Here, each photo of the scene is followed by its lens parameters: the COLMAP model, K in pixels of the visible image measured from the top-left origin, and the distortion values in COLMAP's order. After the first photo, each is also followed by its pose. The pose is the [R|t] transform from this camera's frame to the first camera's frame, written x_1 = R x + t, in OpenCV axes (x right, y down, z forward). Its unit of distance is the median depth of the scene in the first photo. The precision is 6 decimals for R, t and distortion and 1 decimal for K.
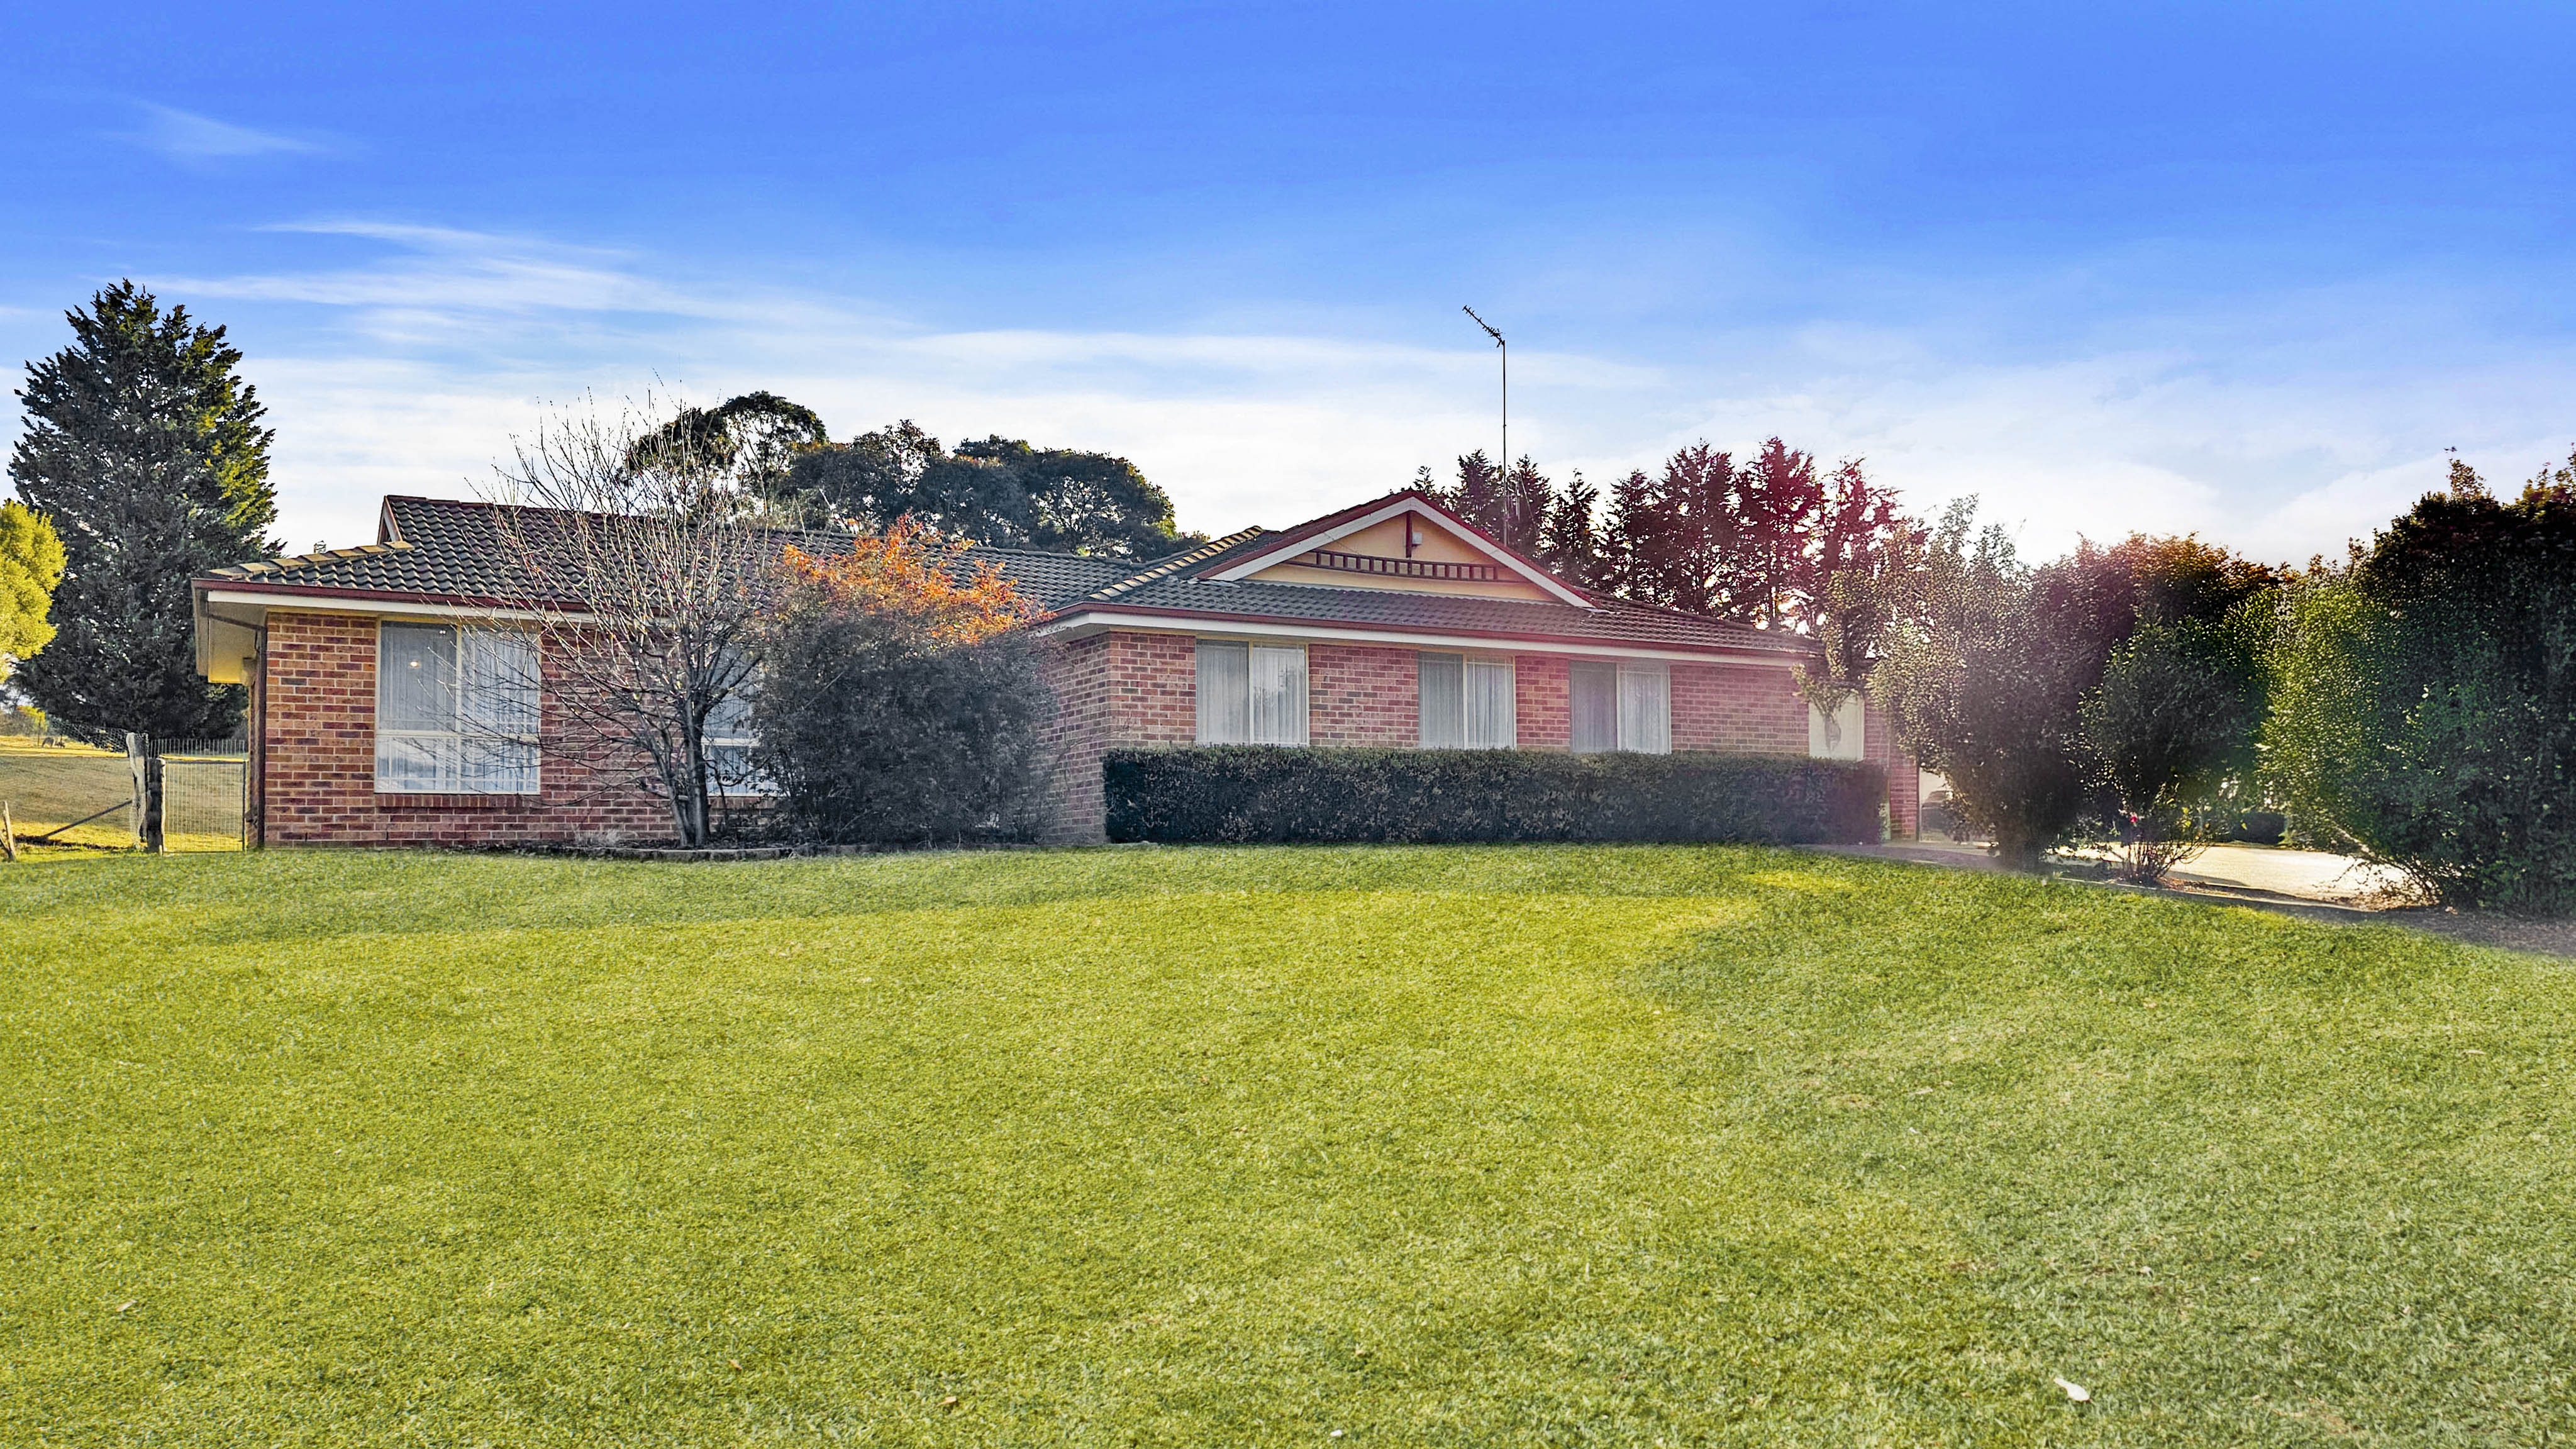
lens RADIAL K [[1775.7, 0, 1278.4], [0, 1775.7, 725.0], [0, 0, 1]] dist [-0.002903, 0.002375]
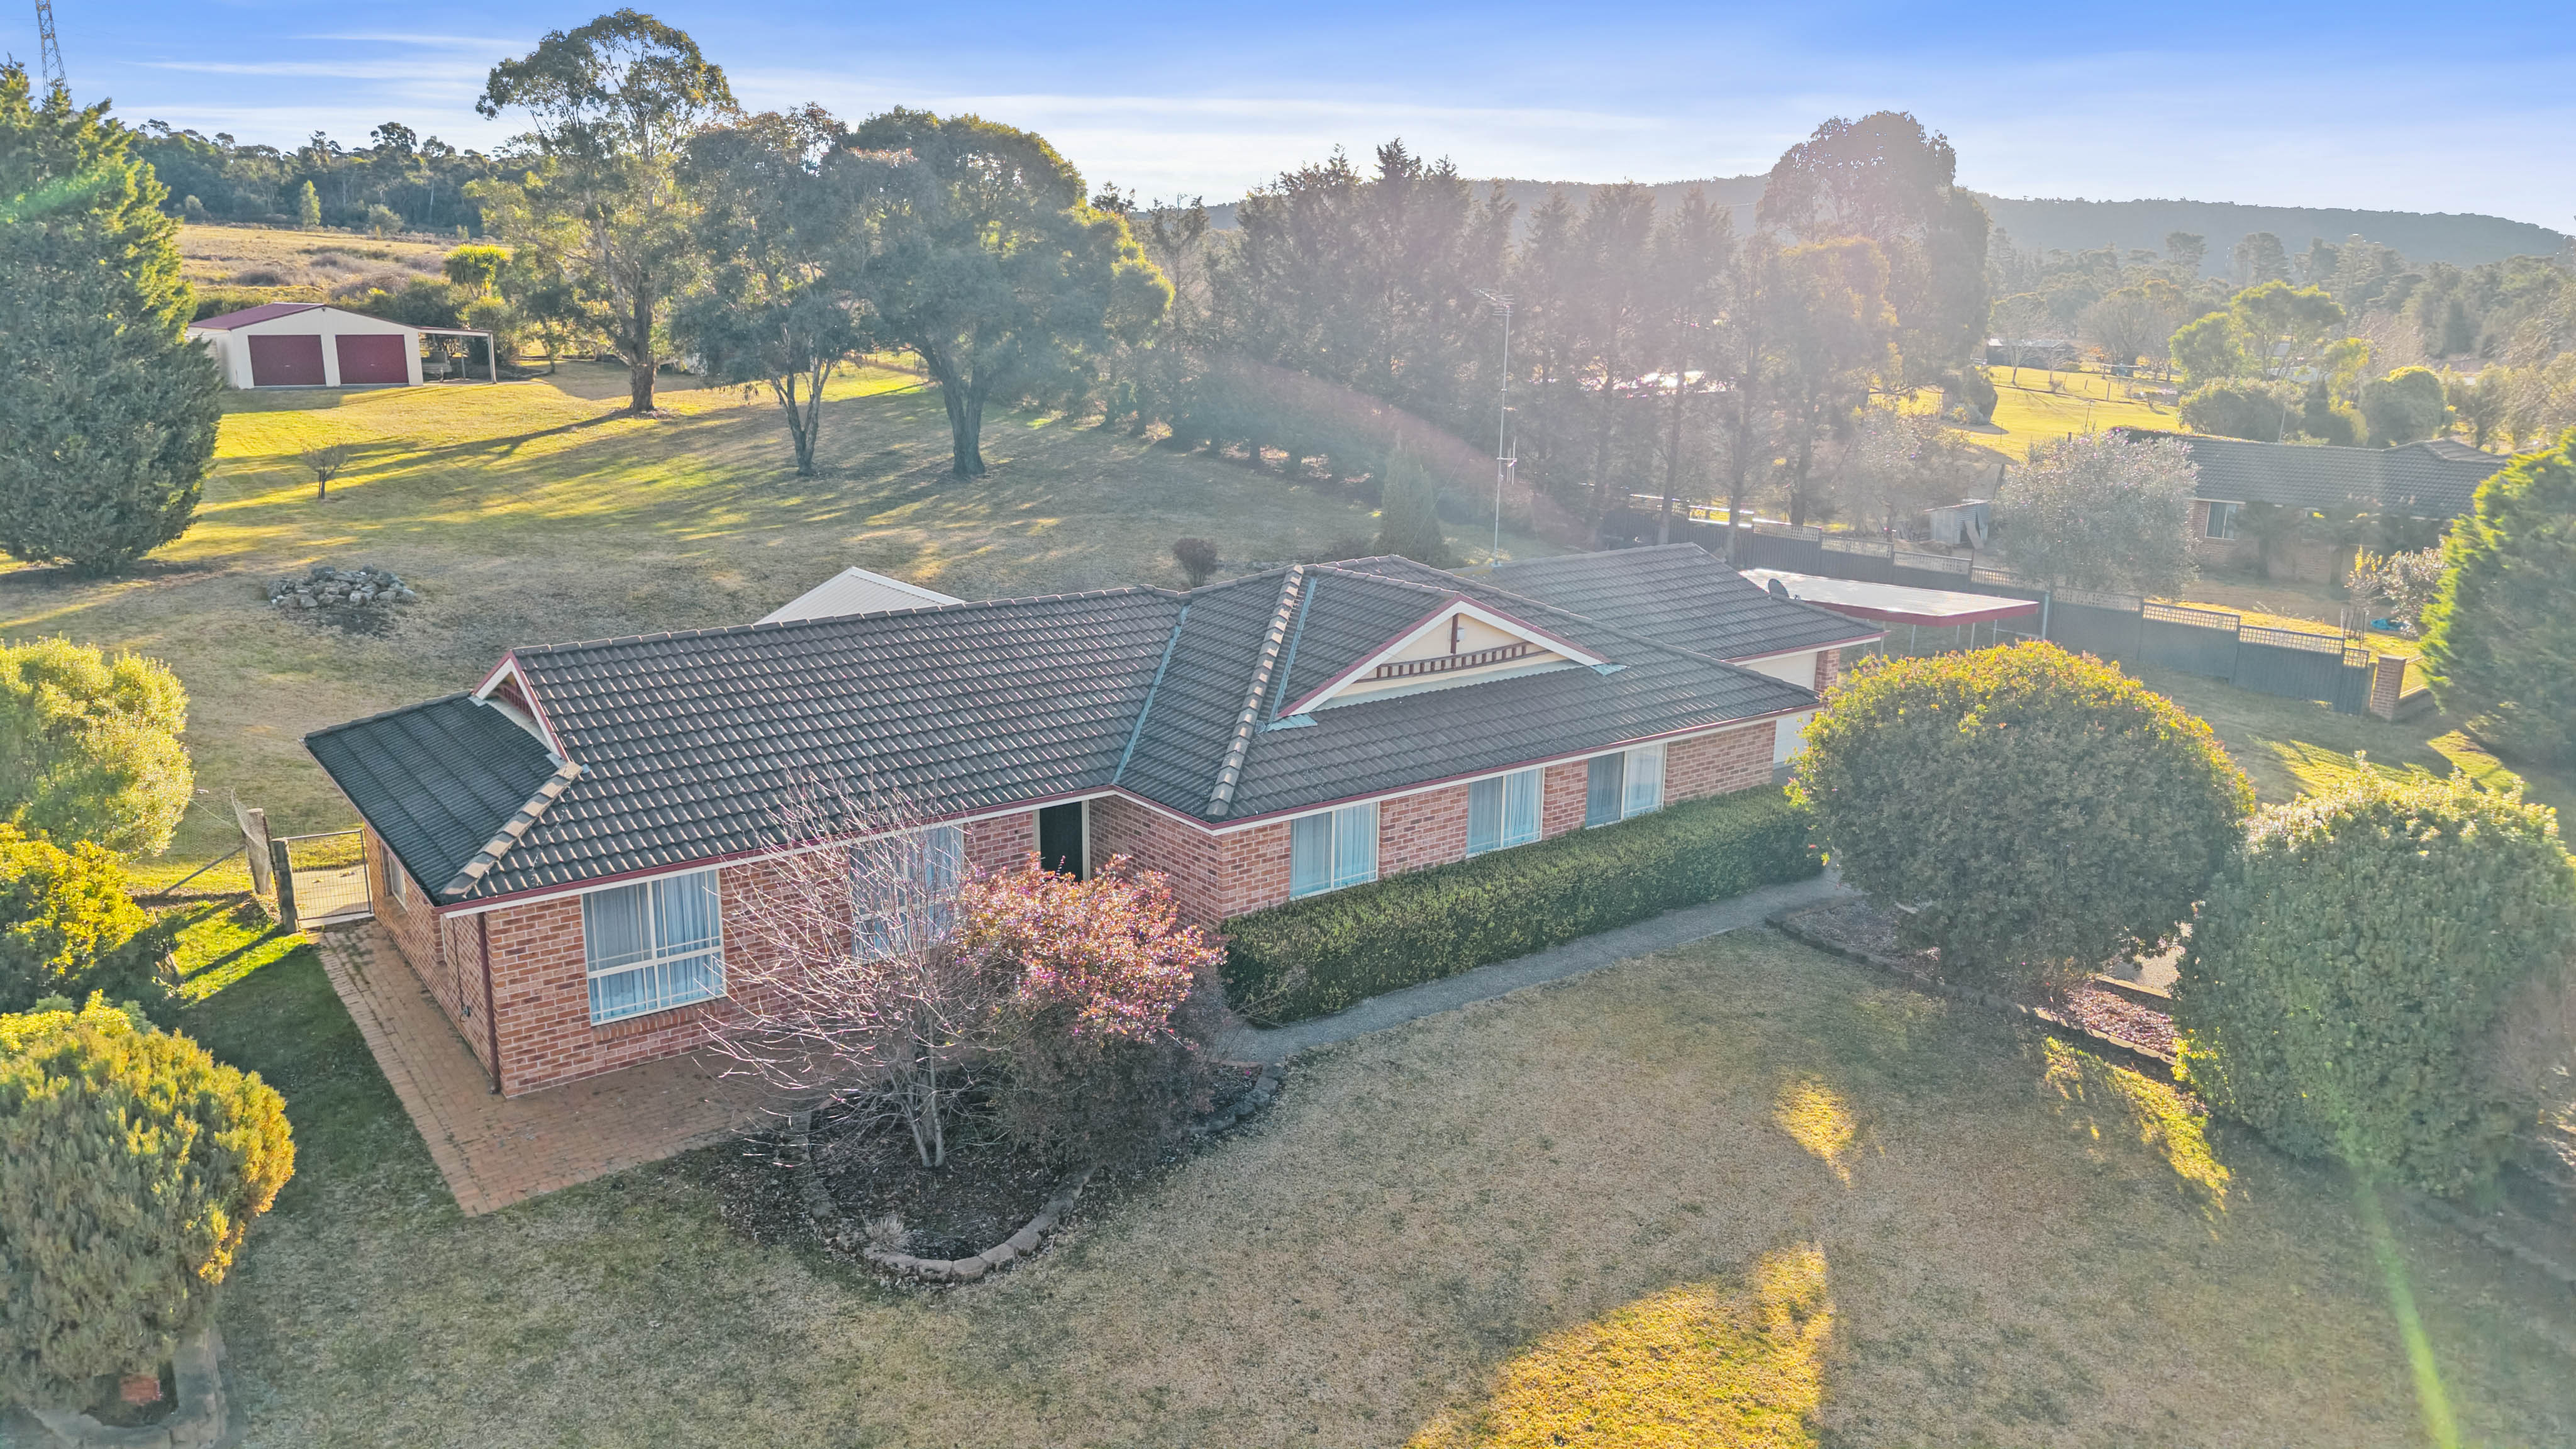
lens RADIAL K [[1730.9, 0, 1325.5], [0, 1730.9, 725.7], [0, 0, 1]] dist [-0.009673, -0.002133]
pose [[0.993689, -0.000590, 0.112169, -0.120699], [-0.029452, 0.963528, 0.265981, -0.319788], [-0.108235, -0.267606, 0.957430, -0.032308]]
